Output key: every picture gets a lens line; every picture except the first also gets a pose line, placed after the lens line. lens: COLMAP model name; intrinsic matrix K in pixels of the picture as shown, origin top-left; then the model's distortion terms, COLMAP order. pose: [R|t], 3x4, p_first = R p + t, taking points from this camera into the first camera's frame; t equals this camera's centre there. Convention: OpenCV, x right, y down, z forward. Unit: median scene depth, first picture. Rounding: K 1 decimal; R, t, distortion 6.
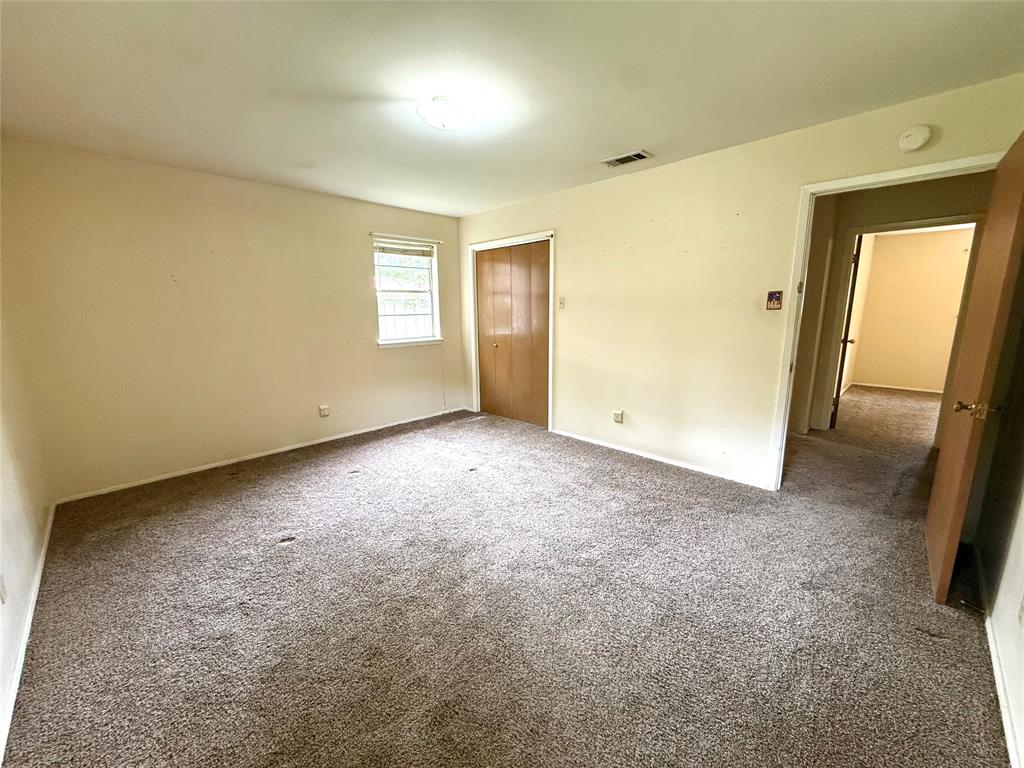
lens RADIAL K [[406.4, 0, 511.2], [0, 406.4, 386.0], [0, 0, 1]] dist [-0.001899, 0.000096]
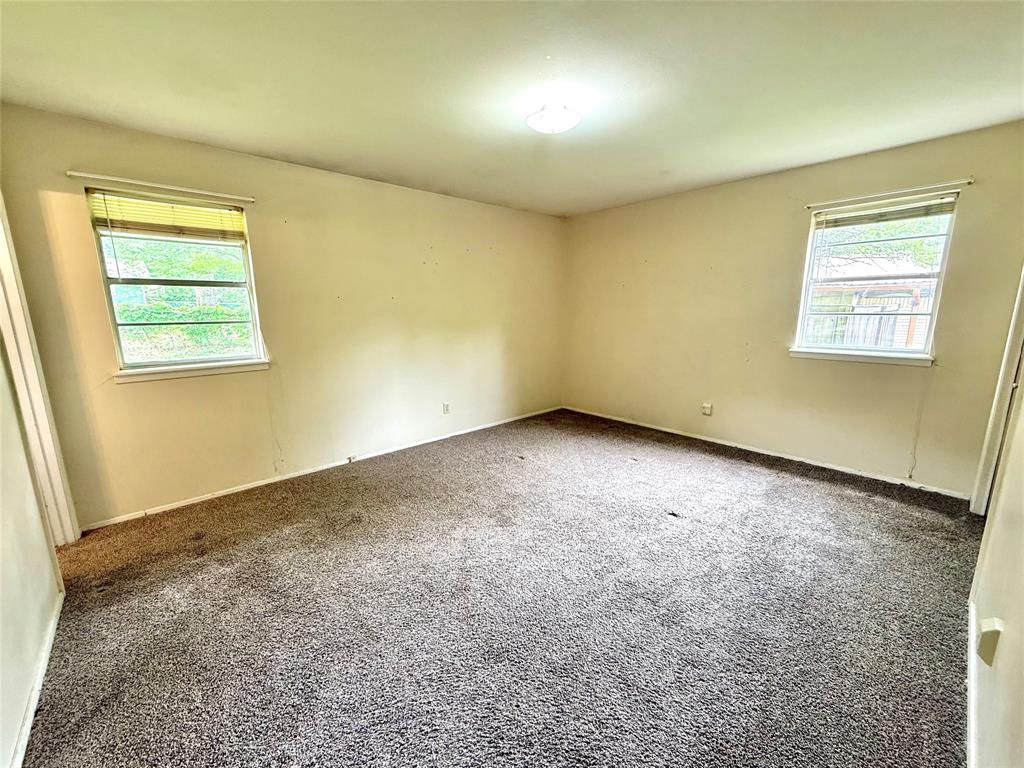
lens RADIAL K [[406.4, 0, 511.2], [0, 406.4, 386.0], [0, 0, 1]] dist [-0.001899, 0.000096]
pose [[-0.056407, 0.196071, -0.978966, 0.592031], [-0.182133, 0.962053, 0.203178, -0.121906], [0.981655, 0.189762, -0.018555, 0.623858]]
